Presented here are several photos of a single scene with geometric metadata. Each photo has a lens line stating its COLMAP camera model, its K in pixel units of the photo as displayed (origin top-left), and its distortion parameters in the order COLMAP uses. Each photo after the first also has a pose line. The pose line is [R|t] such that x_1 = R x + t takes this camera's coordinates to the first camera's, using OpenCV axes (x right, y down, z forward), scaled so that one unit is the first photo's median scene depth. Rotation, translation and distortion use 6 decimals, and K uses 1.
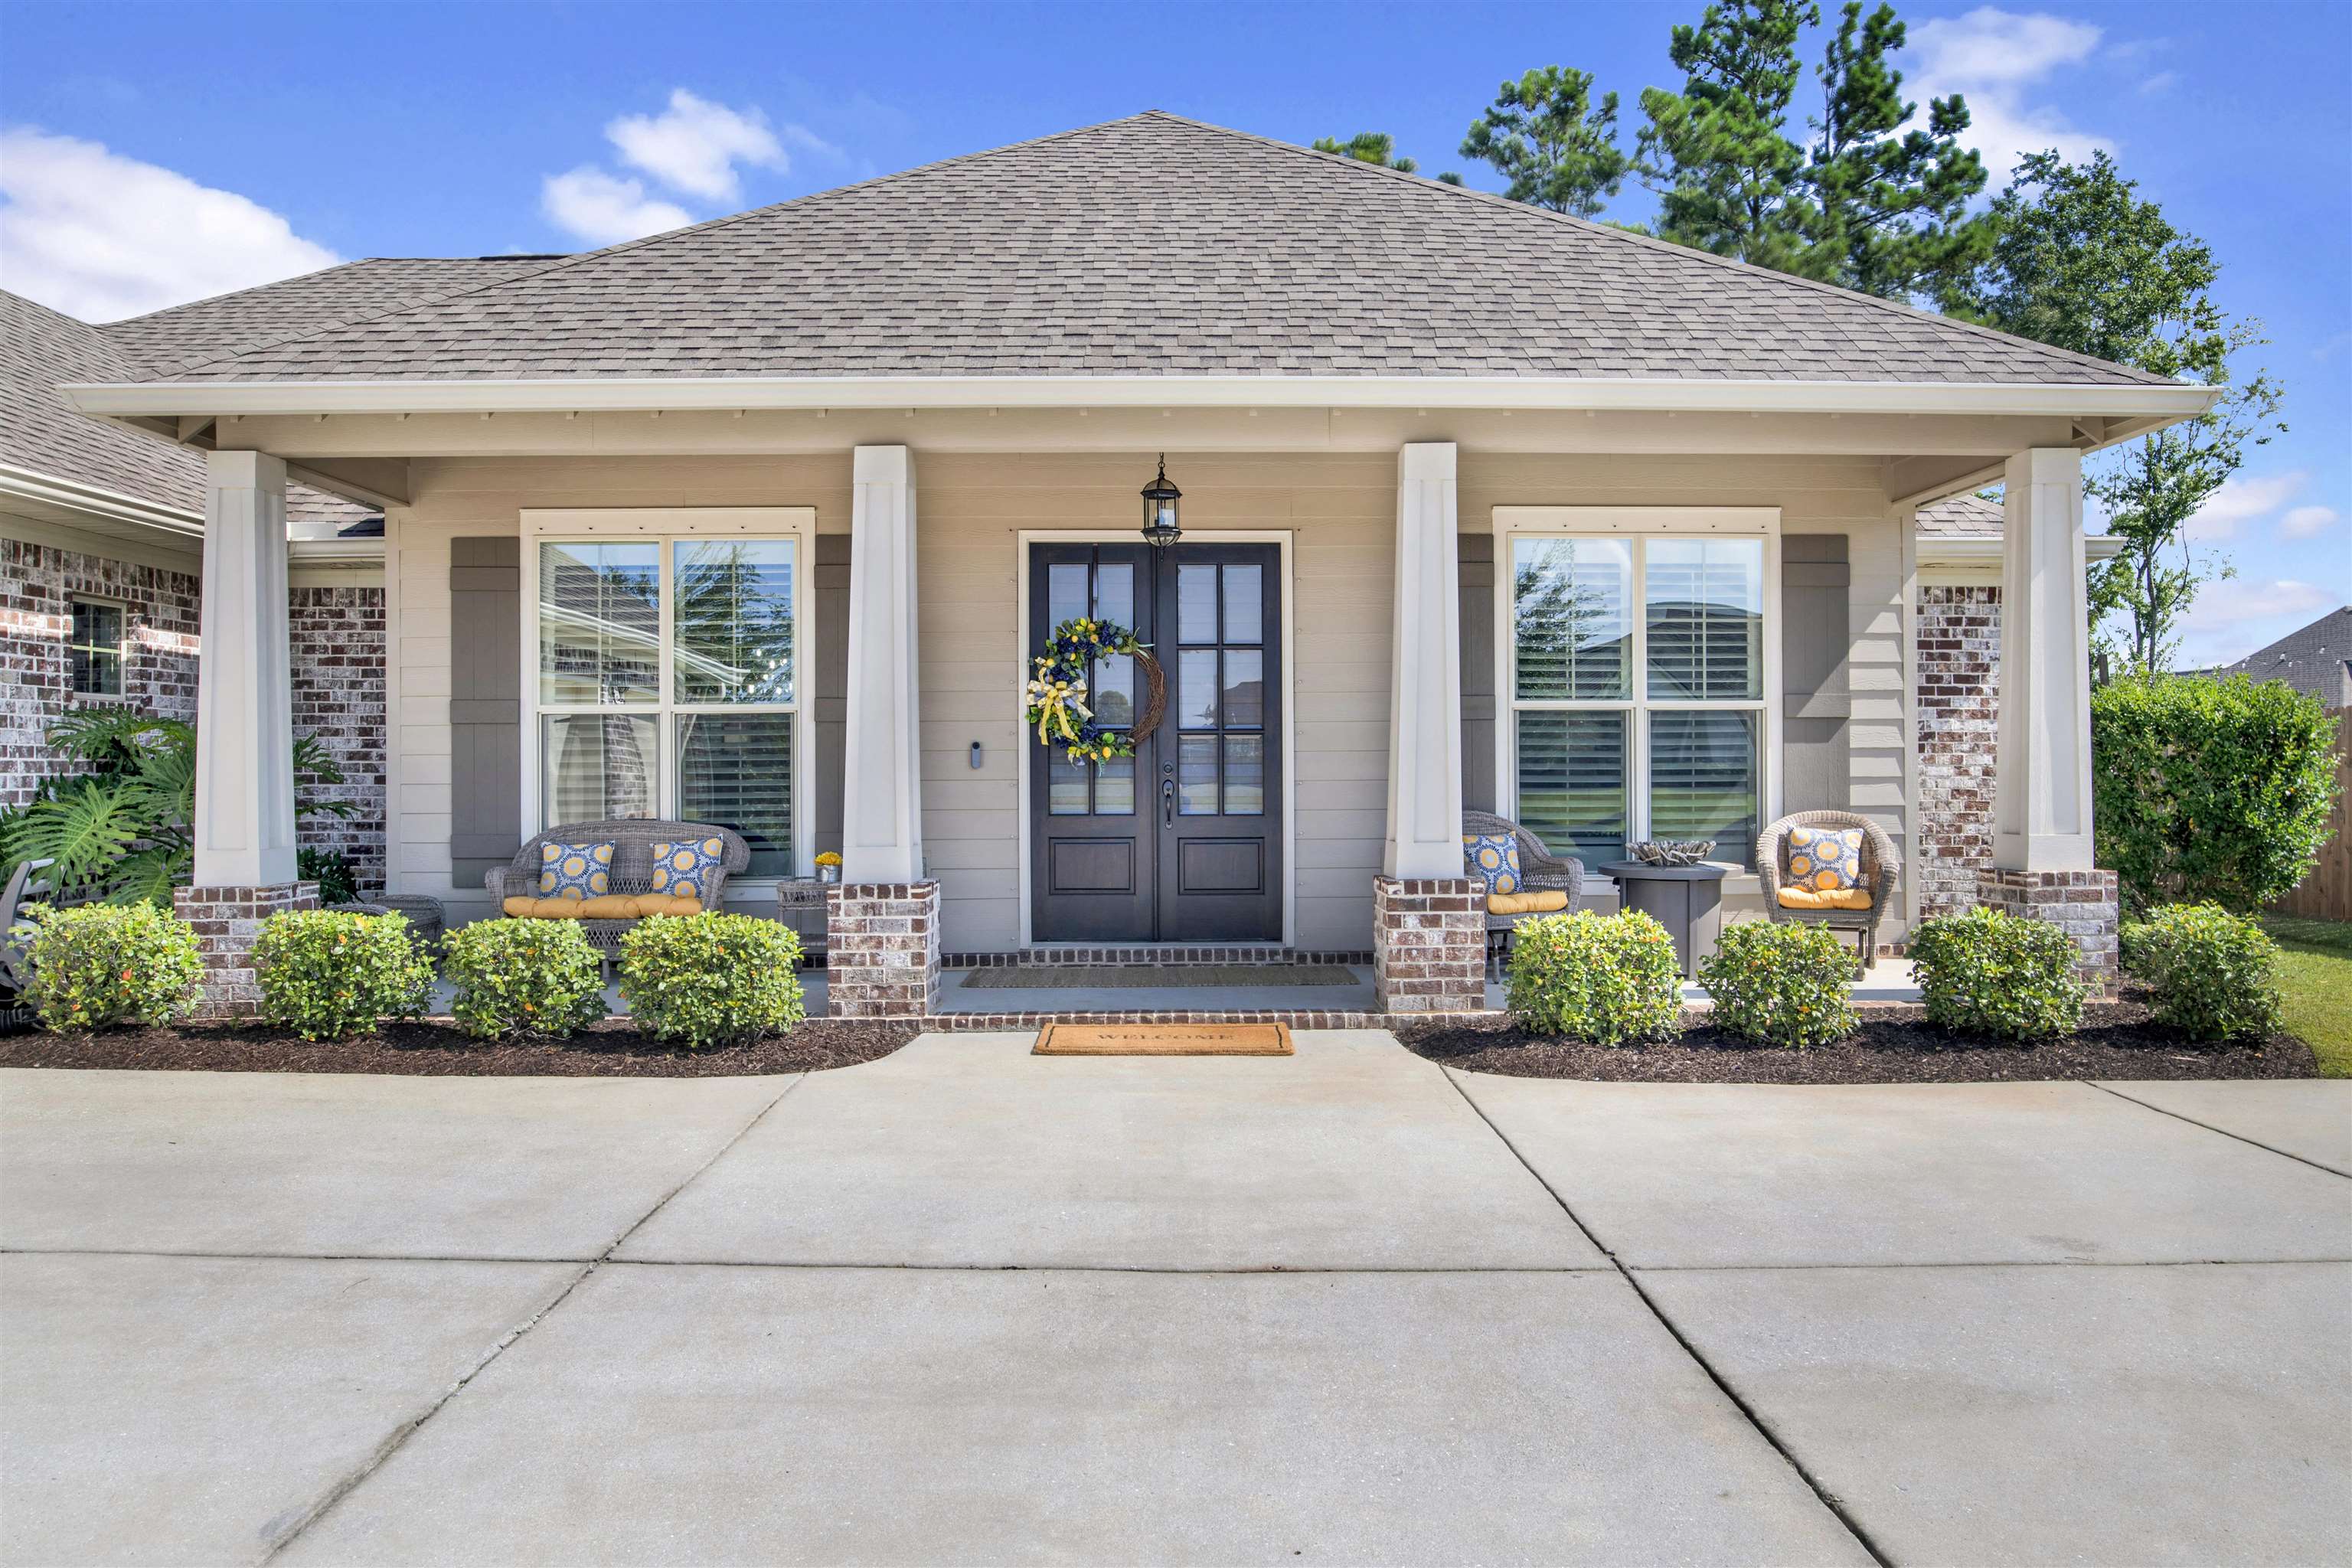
lens RADIAL K [[1598.6, 0, 1214.5], [0, 1598.6, 753.1], [0, 0, 1]] dist [-0.058887, 0.004358]
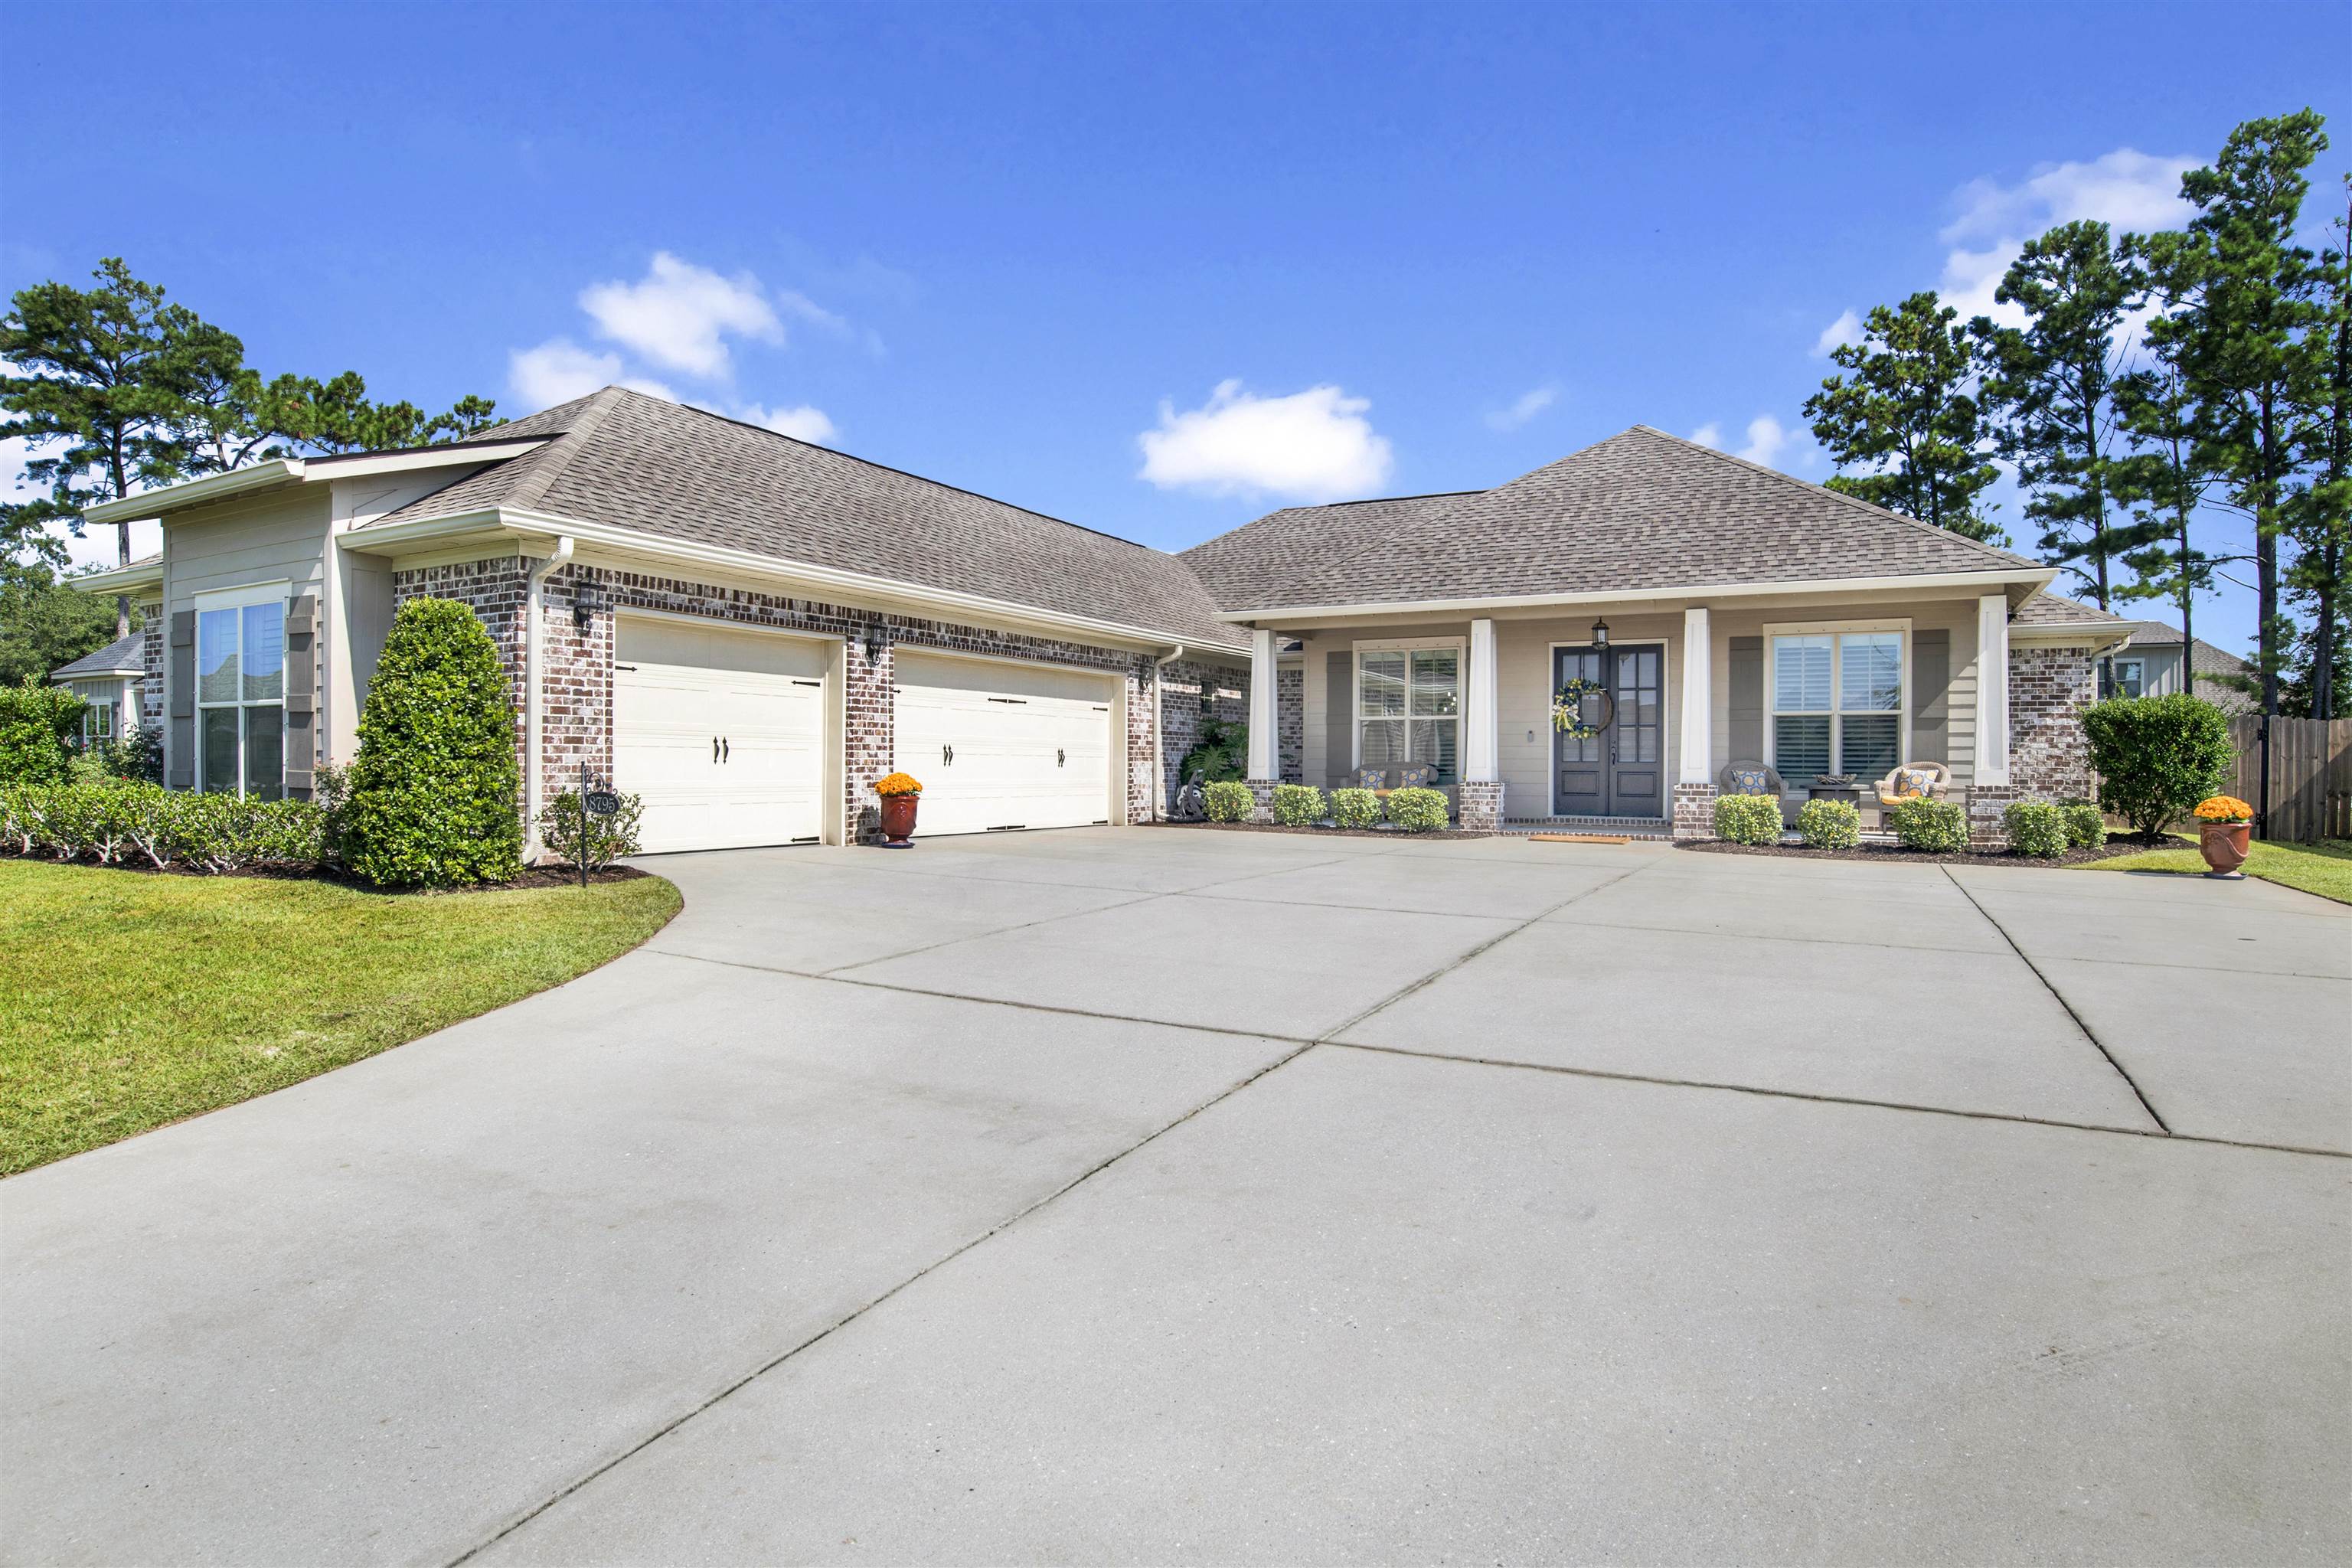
lens RADIAL K [[1240.6, 0, 1180.7], [0, 1240.6, 768.7], [0, 0, 1]] dist [-0.020134, 0.002728]
pose [[0.860269, 0.013225, -0.509669, 0.358846], [-0.006393, 0.999865, 0.015153, 0.026071], [0.509800, -0.009778, 0.860237, -0.901344]]
